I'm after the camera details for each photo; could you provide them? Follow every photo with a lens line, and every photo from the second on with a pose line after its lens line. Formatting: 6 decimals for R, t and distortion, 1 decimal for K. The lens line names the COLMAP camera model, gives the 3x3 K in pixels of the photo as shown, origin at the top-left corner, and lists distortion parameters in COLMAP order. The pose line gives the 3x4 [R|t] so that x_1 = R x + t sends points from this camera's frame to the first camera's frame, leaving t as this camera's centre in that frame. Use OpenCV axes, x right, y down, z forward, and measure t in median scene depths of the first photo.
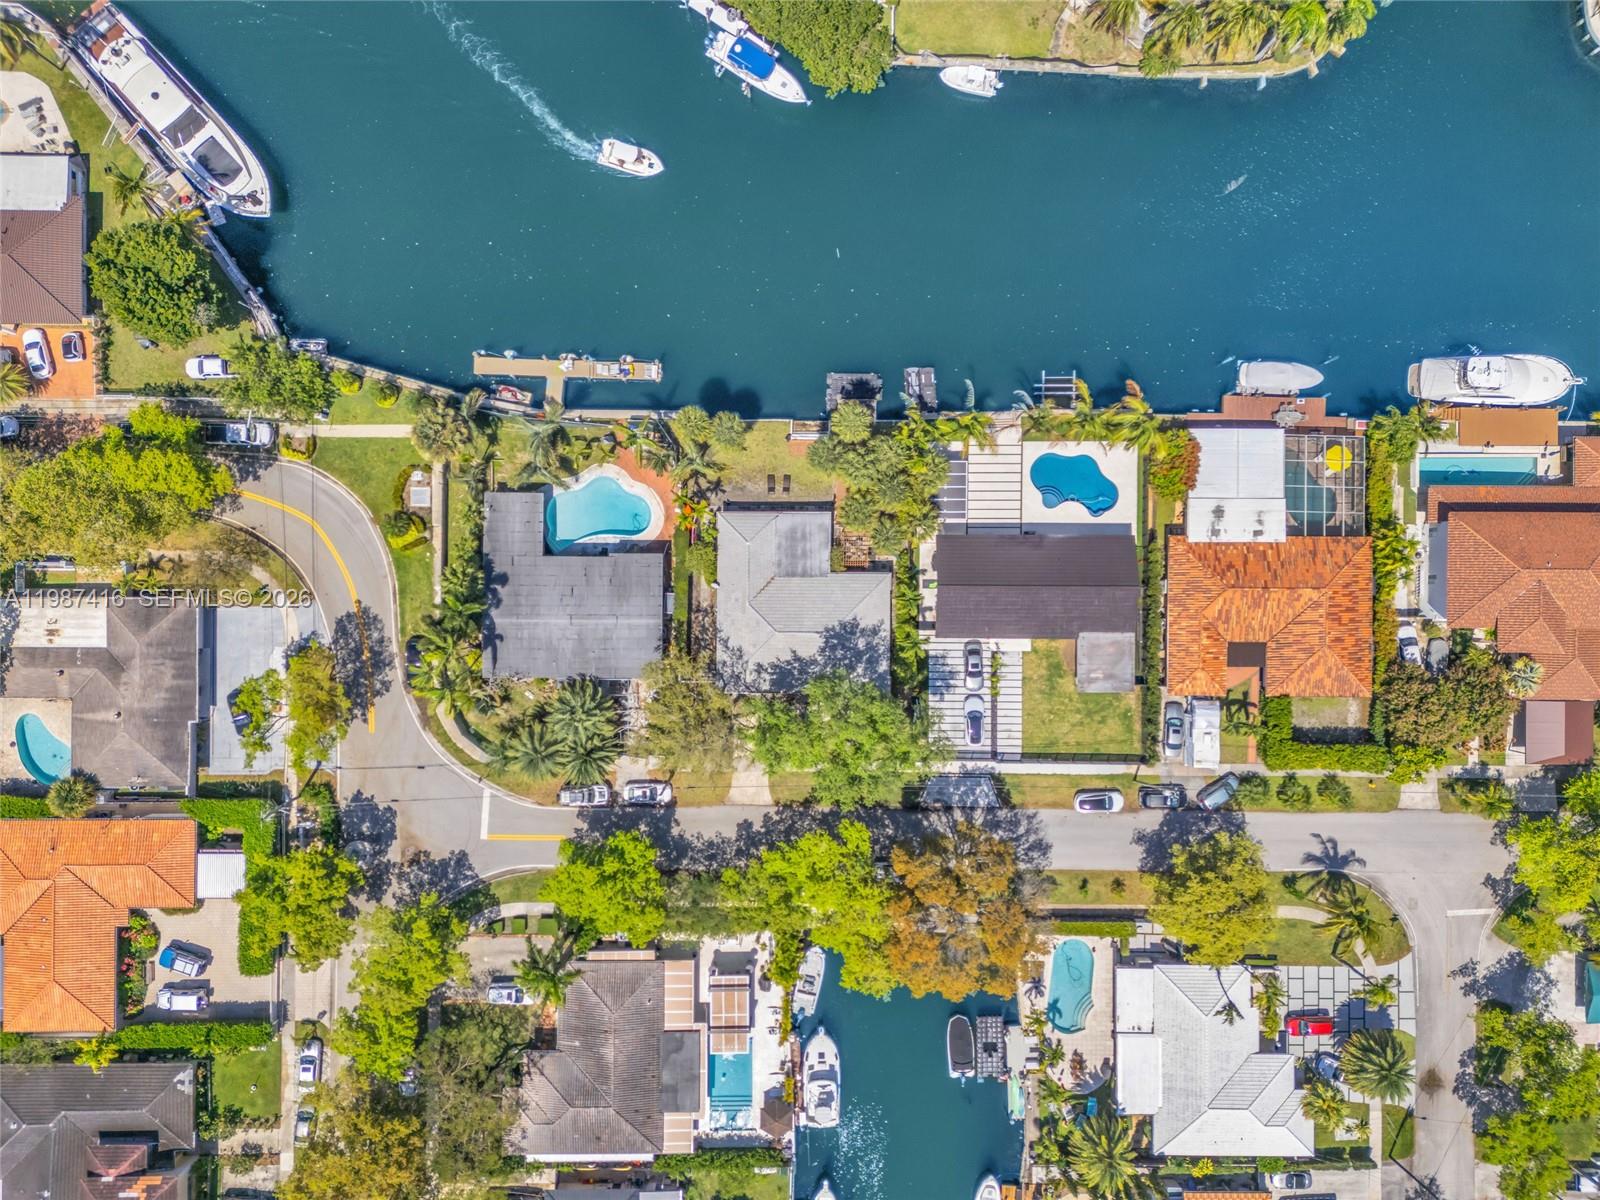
lens RADIAL K [[1185.0, 0, 800.0], [0, 1185.0, 600.0], [0, 0, 1]] dist [0.072737, -0.064632]
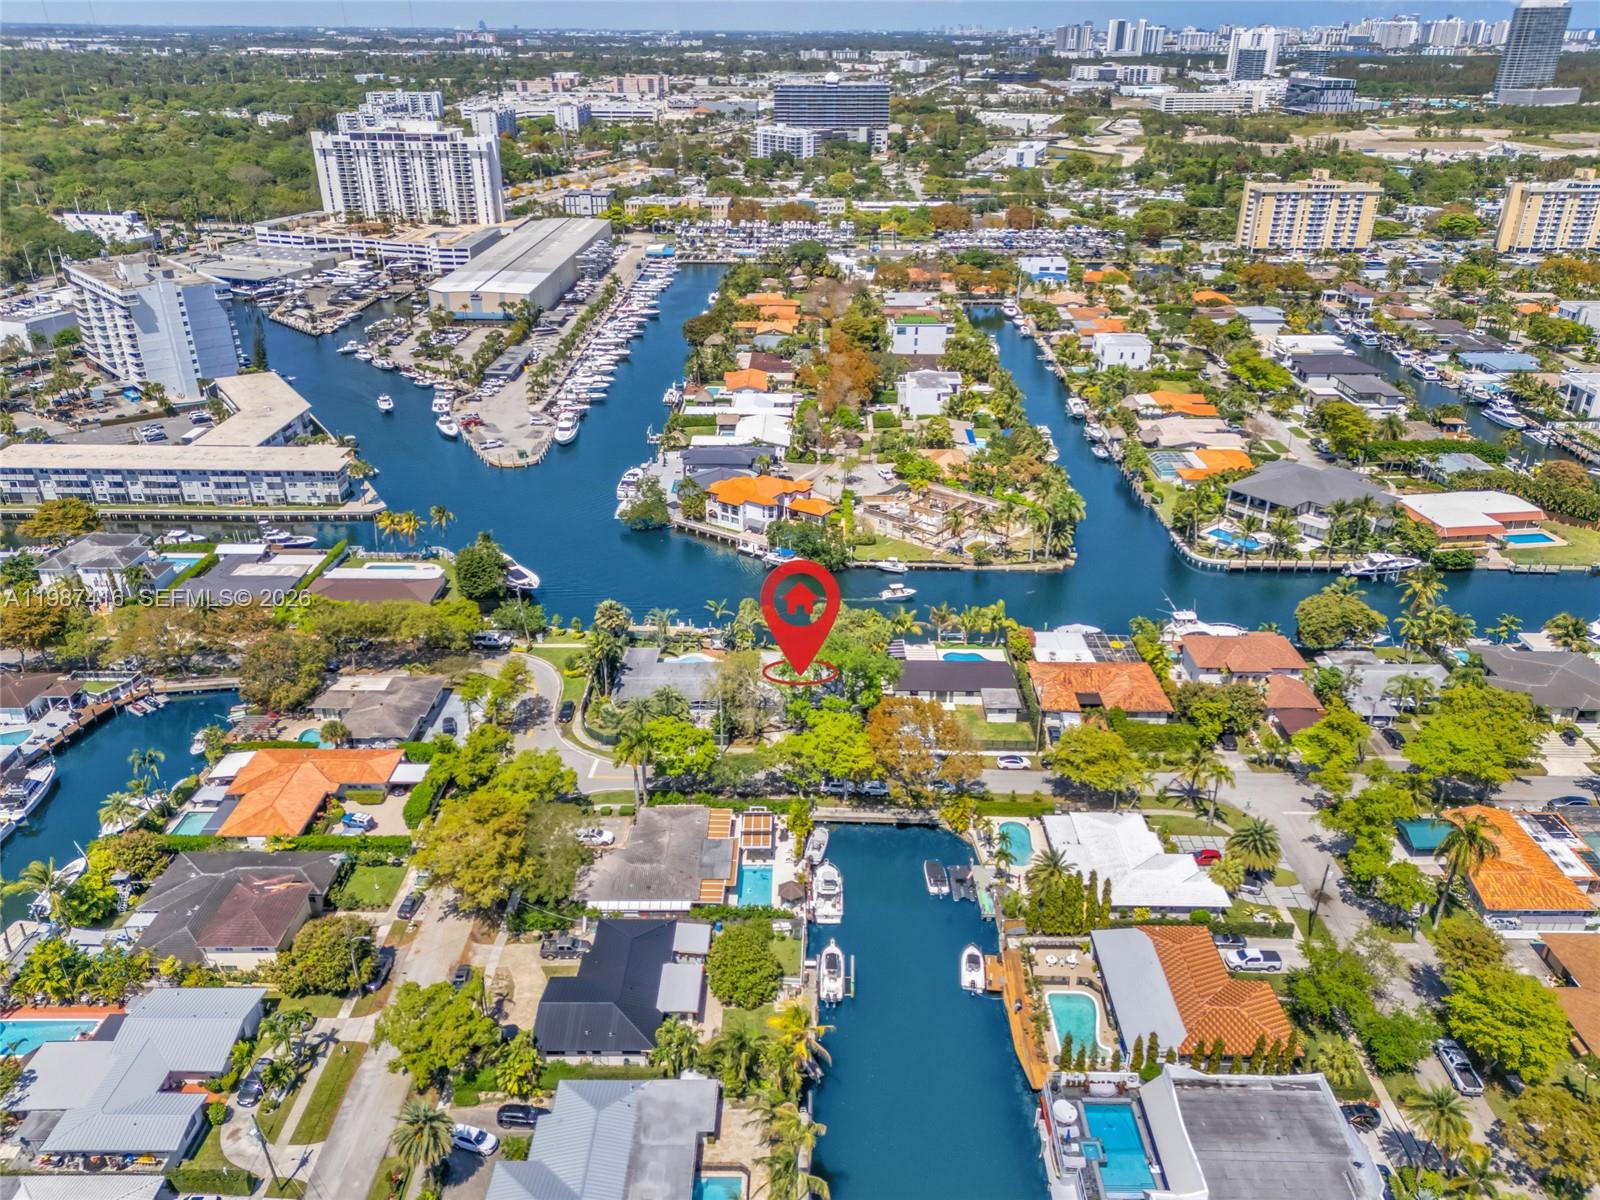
lens RADIAL K [[1185.0, 0, 800.0], [0, 1185.0, 600.0], [0, 0, 1]] dist [0.072737, -0.064632]
pose [[0.999956, -0.006390, -0.006847, -0.000140], [-0.003506, 0.422505, -0.906354, 1.407689], [0.008685, 0.906338, 0.422464, 0.201094]]
